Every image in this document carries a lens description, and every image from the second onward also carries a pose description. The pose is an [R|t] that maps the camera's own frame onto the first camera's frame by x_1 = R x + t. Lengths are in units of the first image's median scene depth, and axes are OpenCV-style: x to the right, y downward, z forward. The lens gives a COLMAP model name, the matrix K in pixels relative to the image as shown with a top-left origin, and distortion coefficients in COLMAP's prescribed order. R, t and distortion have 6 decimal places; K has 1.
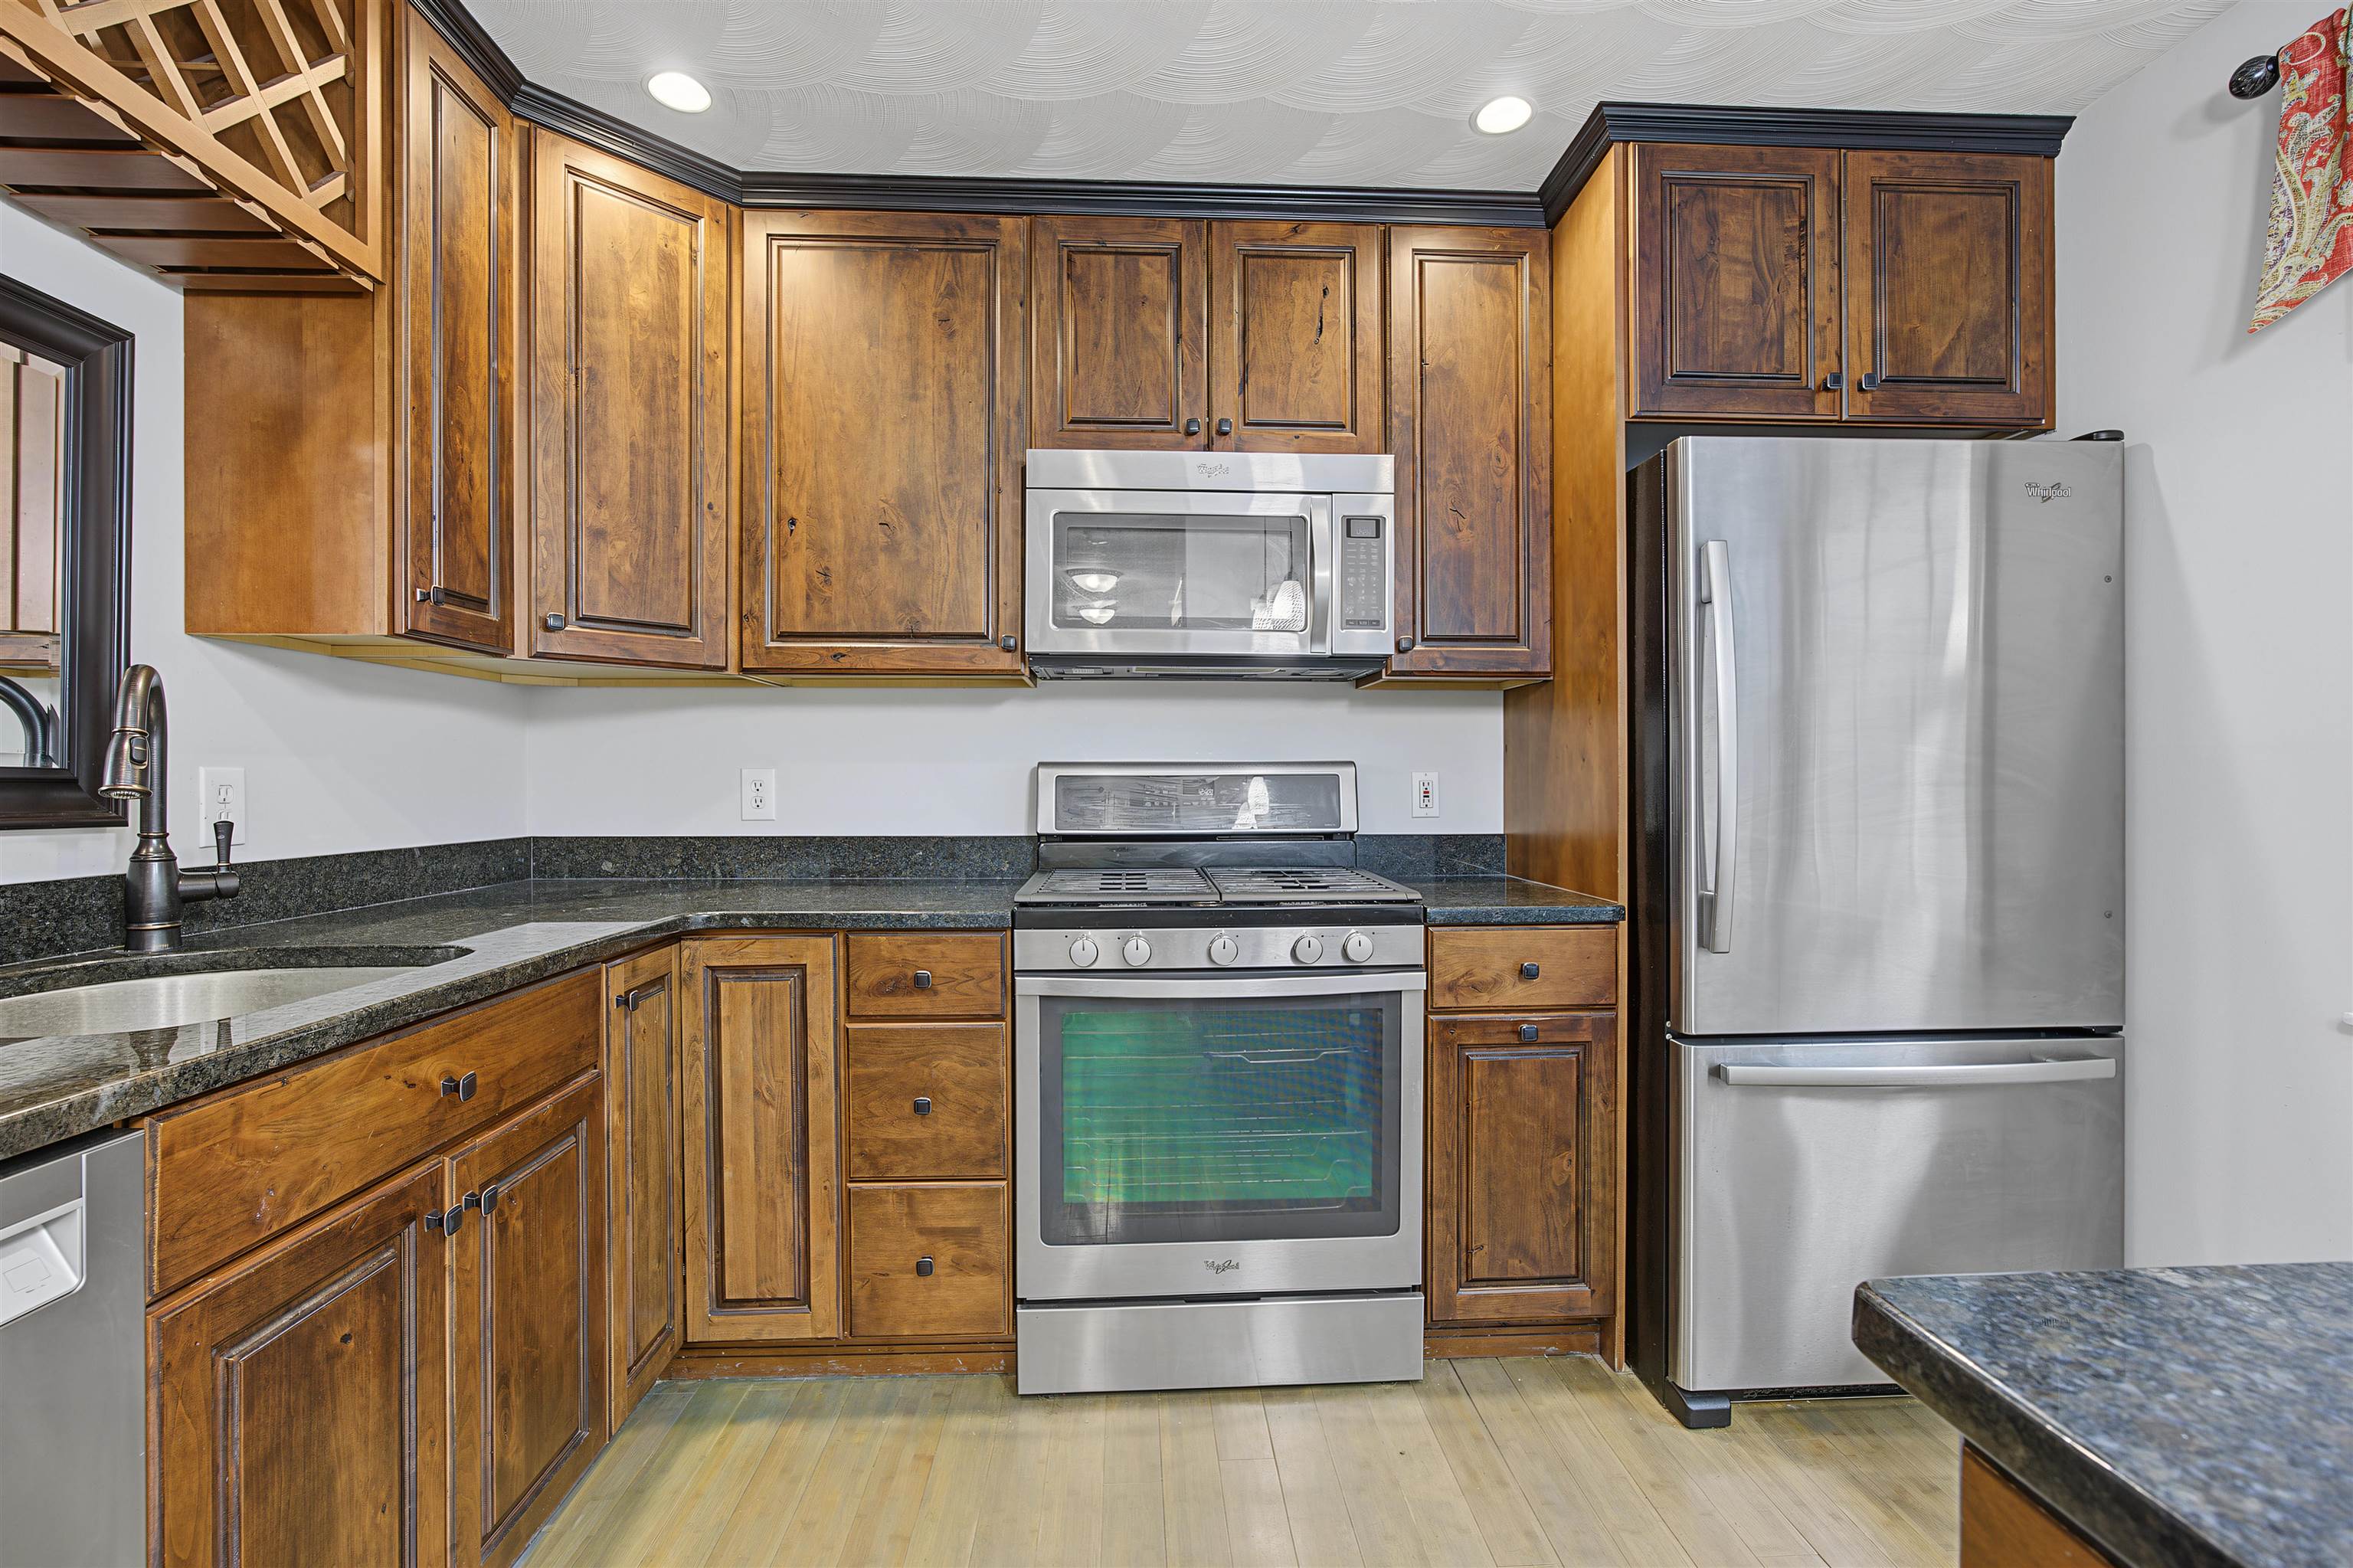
lens RADIAL K [[1057.4, 0, 1187.6], [0, 1057.4, 785.0], [0, 0, 1]] dist [-0.028074, 0.010887]
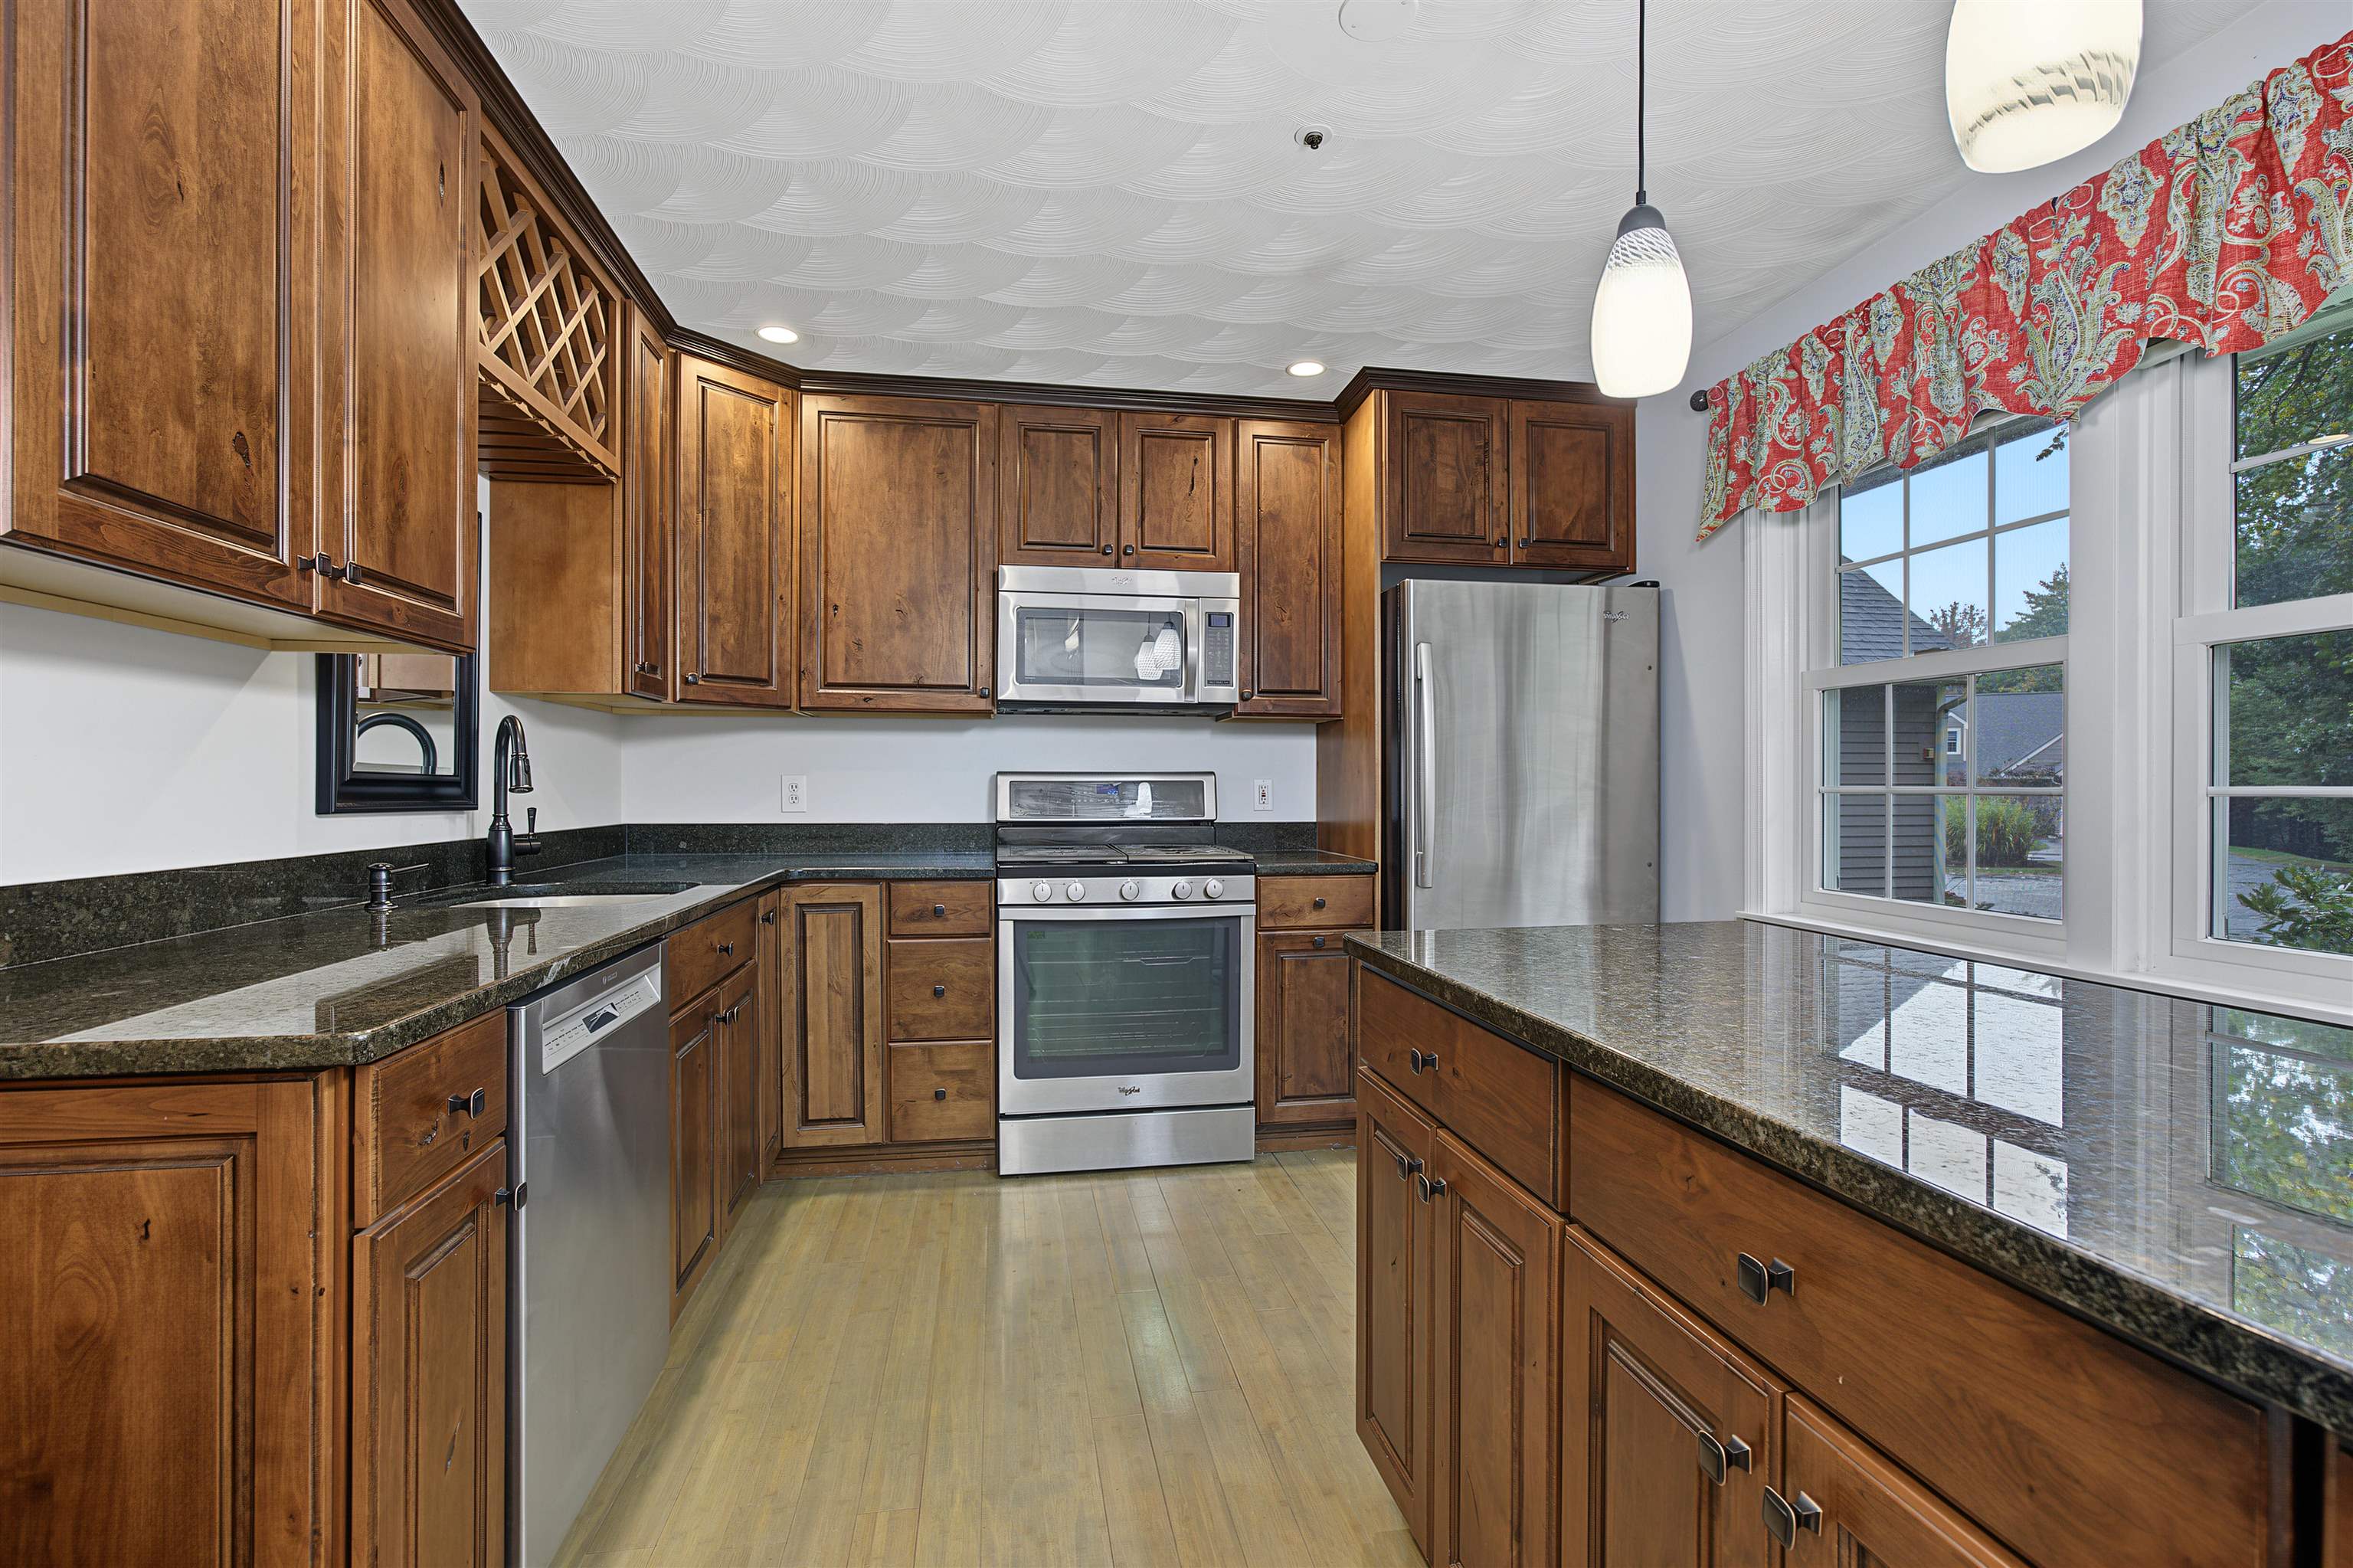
lens RADIAL K [[1057.4, 0, 1174.2], [0, 1057.4, 793.3], [0, 0, 1]] dist [-0.028074, 0.010887]
pose [[0.994342, 0.002122, 0.106205, -0.068072], [-0.002427, 0.999993, 0.002743, 0.004476], [-0.106199, -0.002985, 0.994340, -0.577879]]
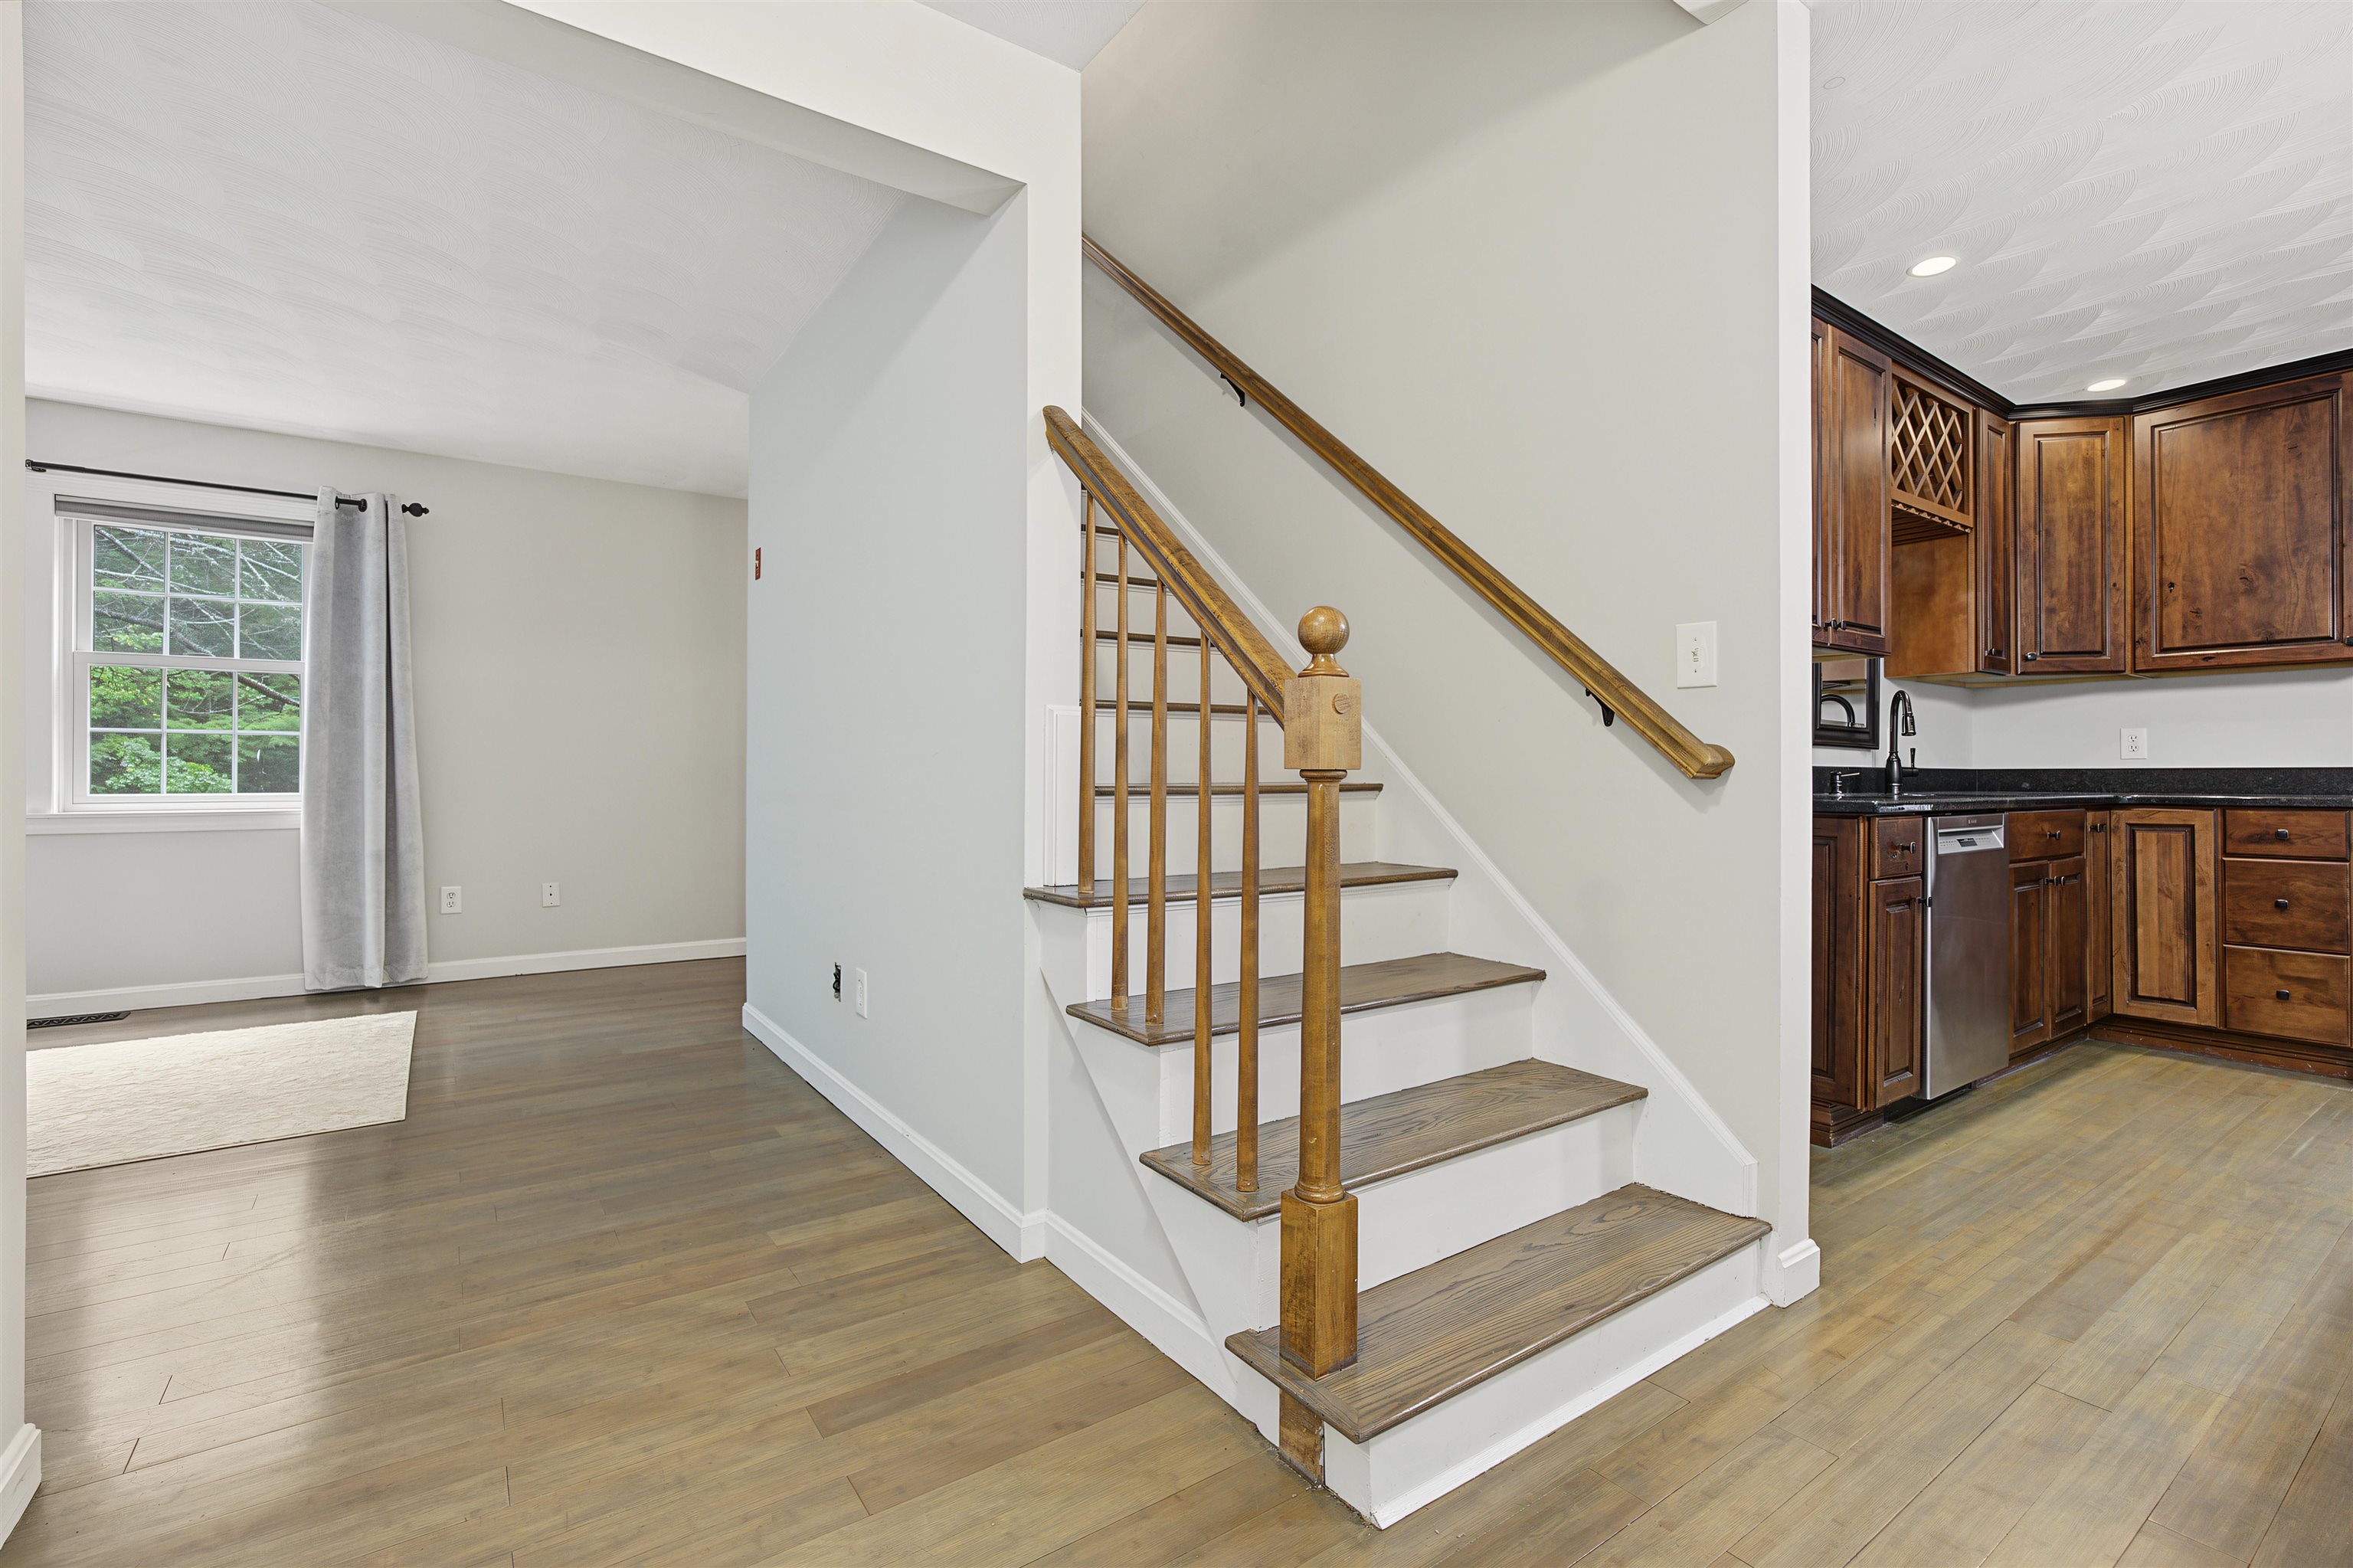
lens RADIAL K [[1057.4, 0, 1172.7], [0, 1057.4, 773.5], [0, 0, 1]] dist [-0.028074, 0.010887]
pose [[0.519162, -0.003007, -0.854671, 0.274268], [-0.004981, 0.999966, -0.006544, 0.096434], [0.854662, 0.007655, 0.519129, -1.499222]]
